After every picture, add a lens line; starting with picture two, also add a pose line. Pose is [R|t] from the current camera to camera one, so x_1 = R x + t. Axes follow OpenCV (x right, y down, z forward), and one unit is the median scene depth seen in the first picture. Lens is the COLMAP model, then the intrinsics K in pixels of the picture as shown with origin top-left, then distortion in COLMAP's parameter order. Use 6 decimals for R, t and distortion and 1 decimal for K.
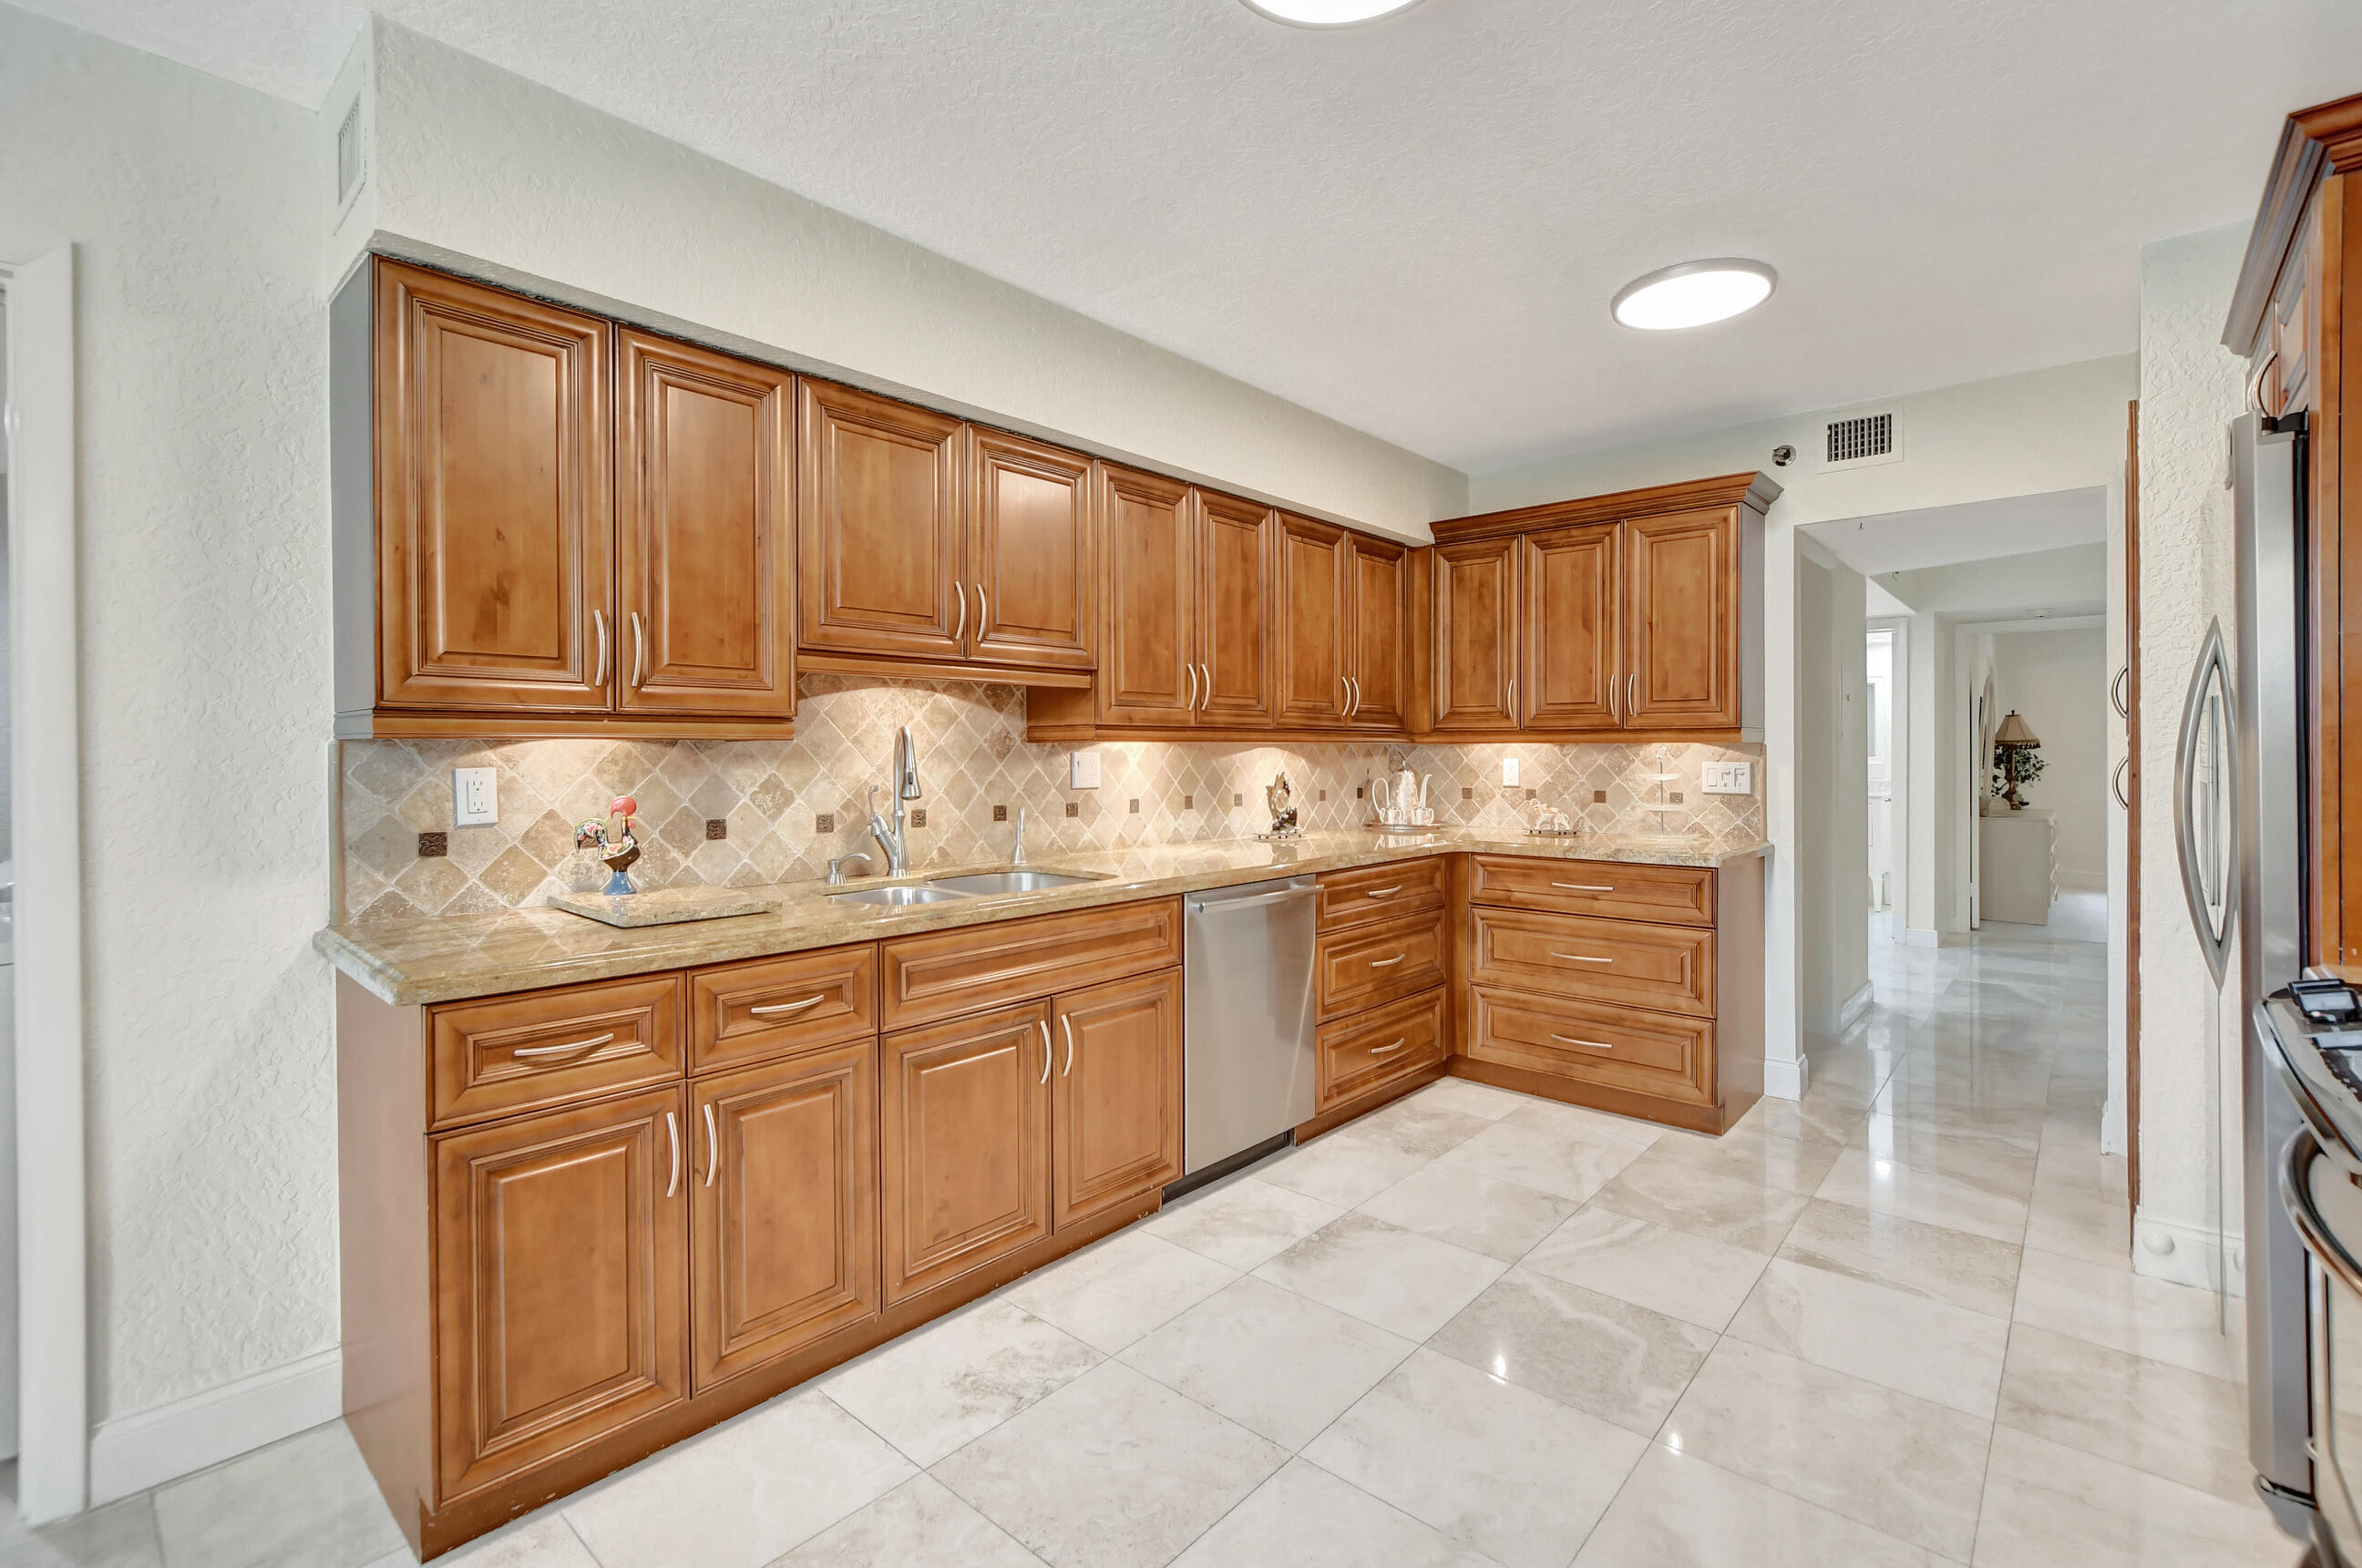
lens RADIAL K [[1071.2, 0, 1171.9], [0, 1071.2, 742.2], [0, 0, 1]] dist [-0.004478, -0.000442]
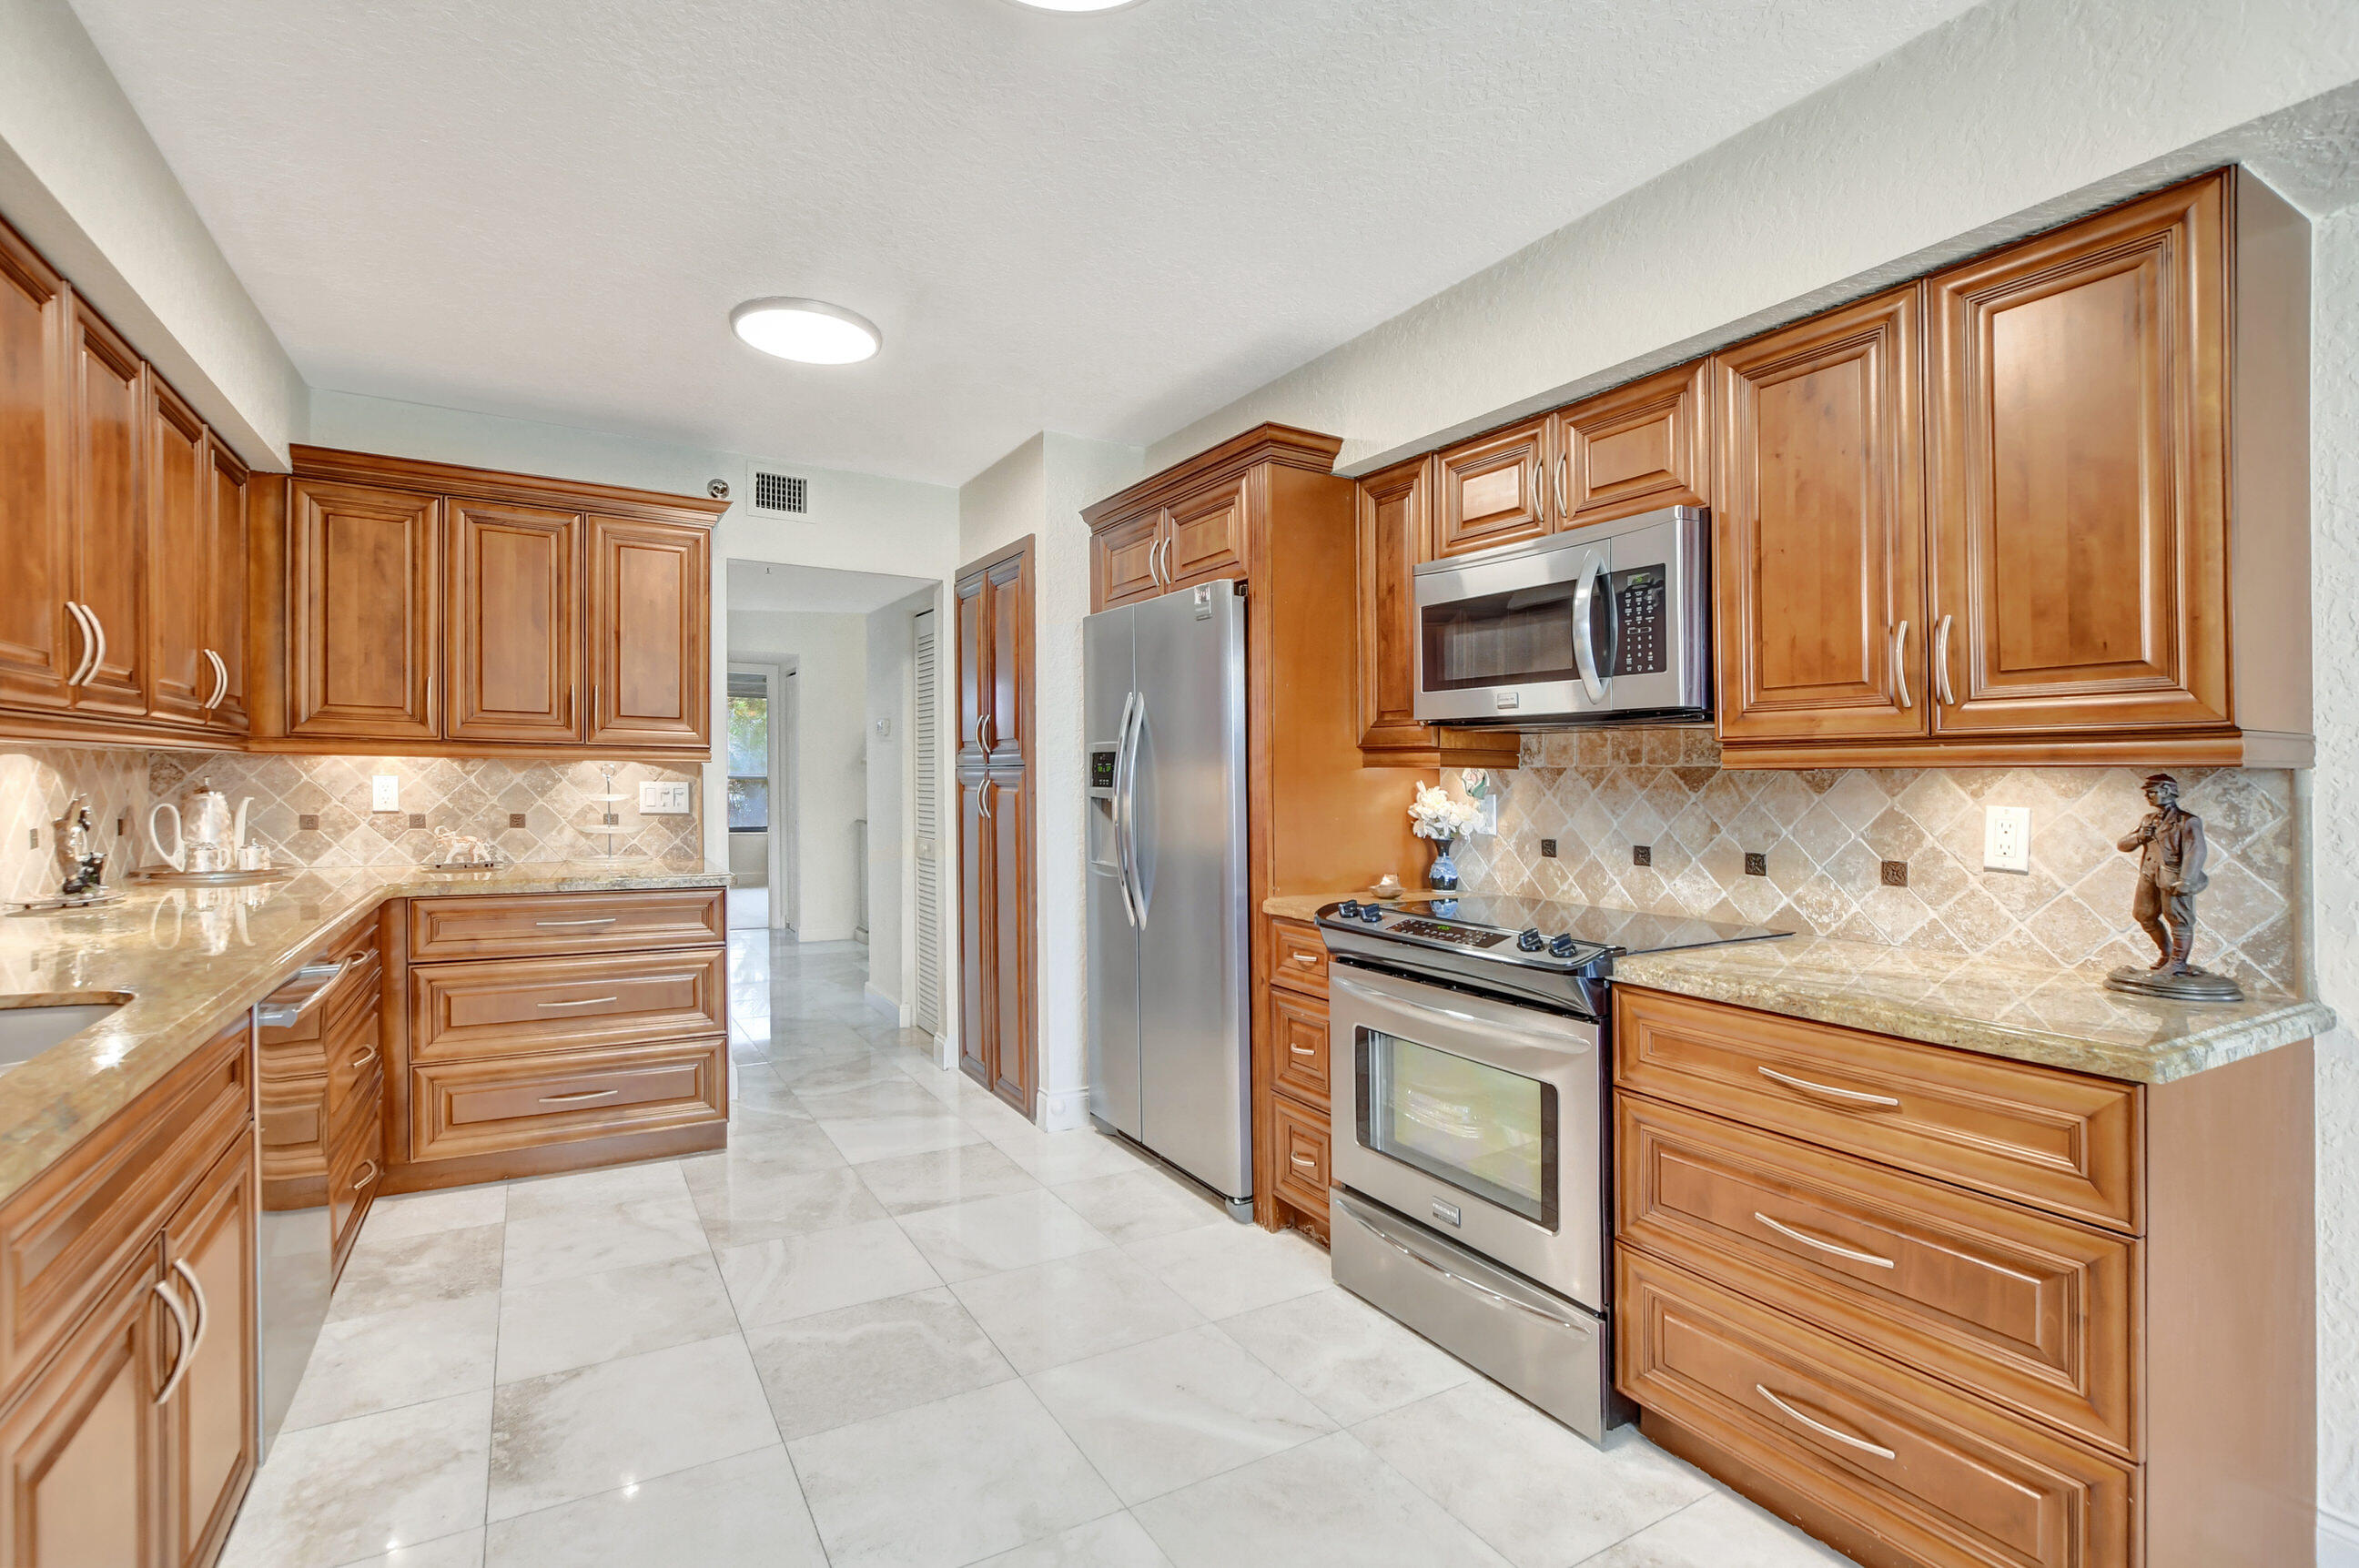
lens RADIAL K [[1069.9, 0, 1196.5], [0, 1069.9, 779.8], [0, 0, 1]] dist [-0.004478, -0.000442]
pose [[0.304322, 0.007478, 0.952540, -0.306904], [-0.025336, 0.999679, 0.000246, 0.003893], [-0.952232, -0.024208, 0.304414, 0.252606]]
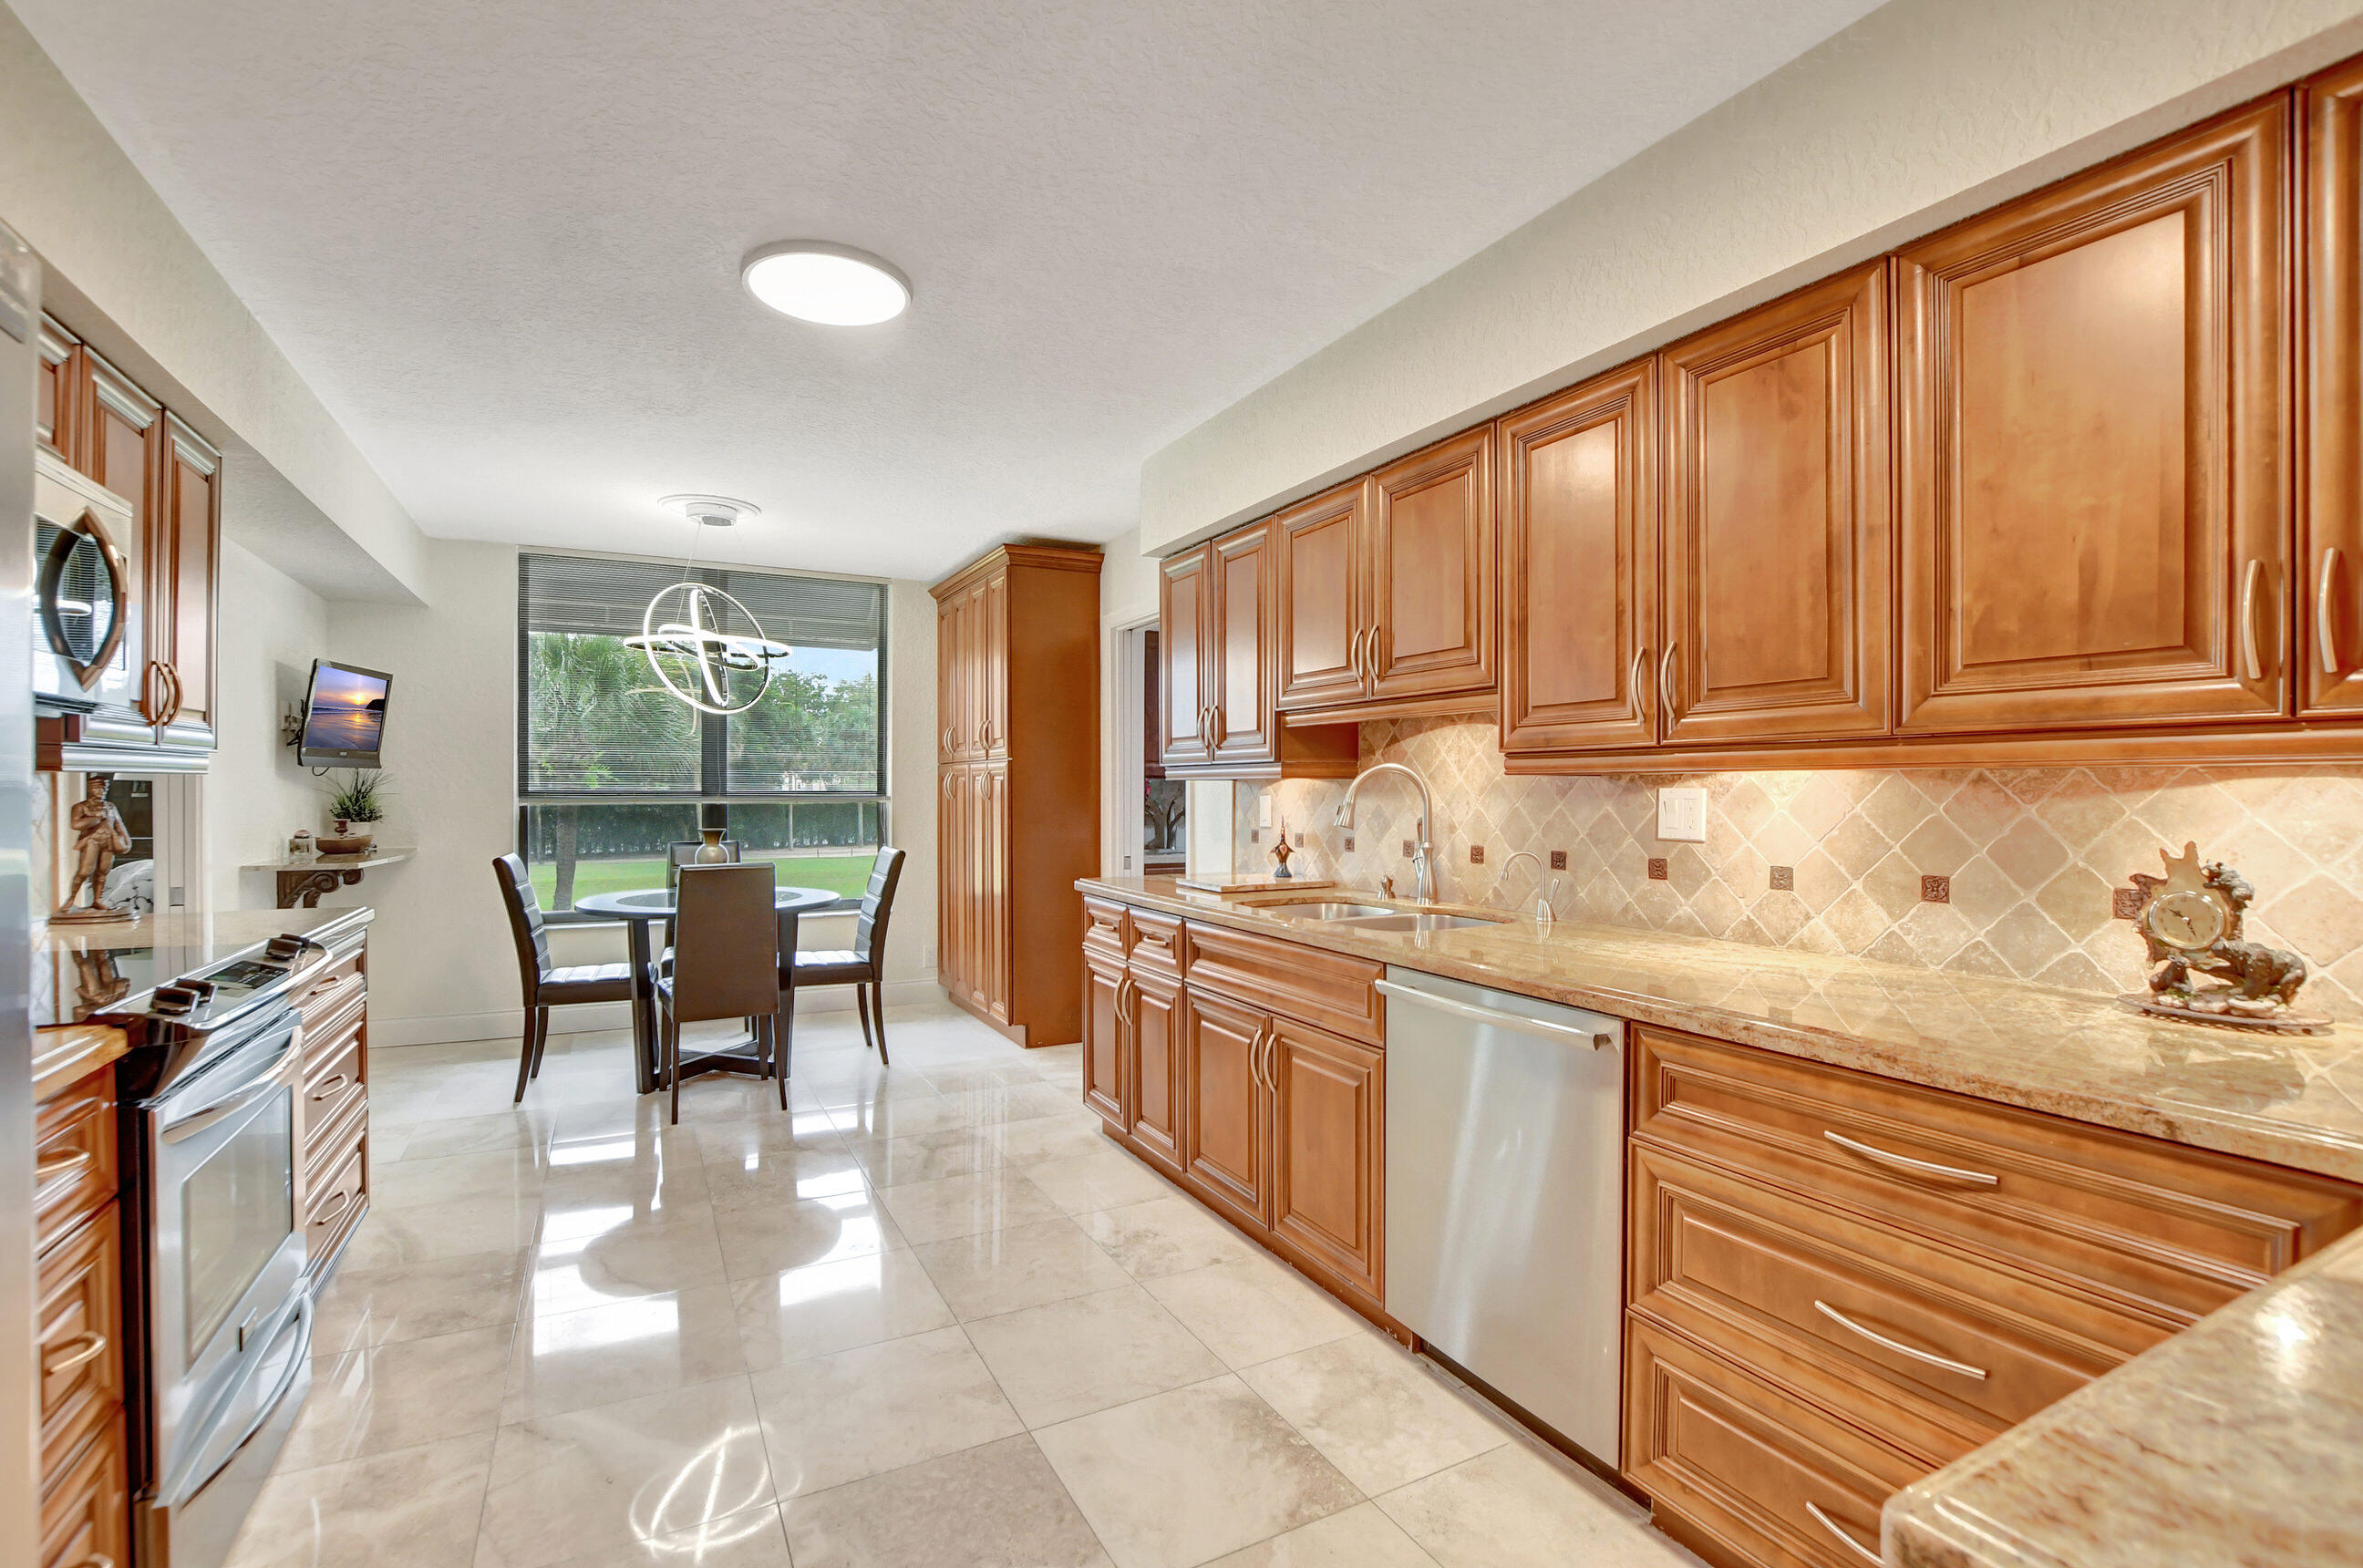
lens RADIAL K [[1071.7, 0, 1159.3], [0, 1071.7, 784.3], [0, 0, 1]] dist [-0.004478, -0.000442]
pose [[-0.375084, 0.013500, -0.926892, 0.637832], [0.027276, 0.999622, 0.003522, -0.004251], [0.926589, -0.023961, -0.375310, 0.890664]]
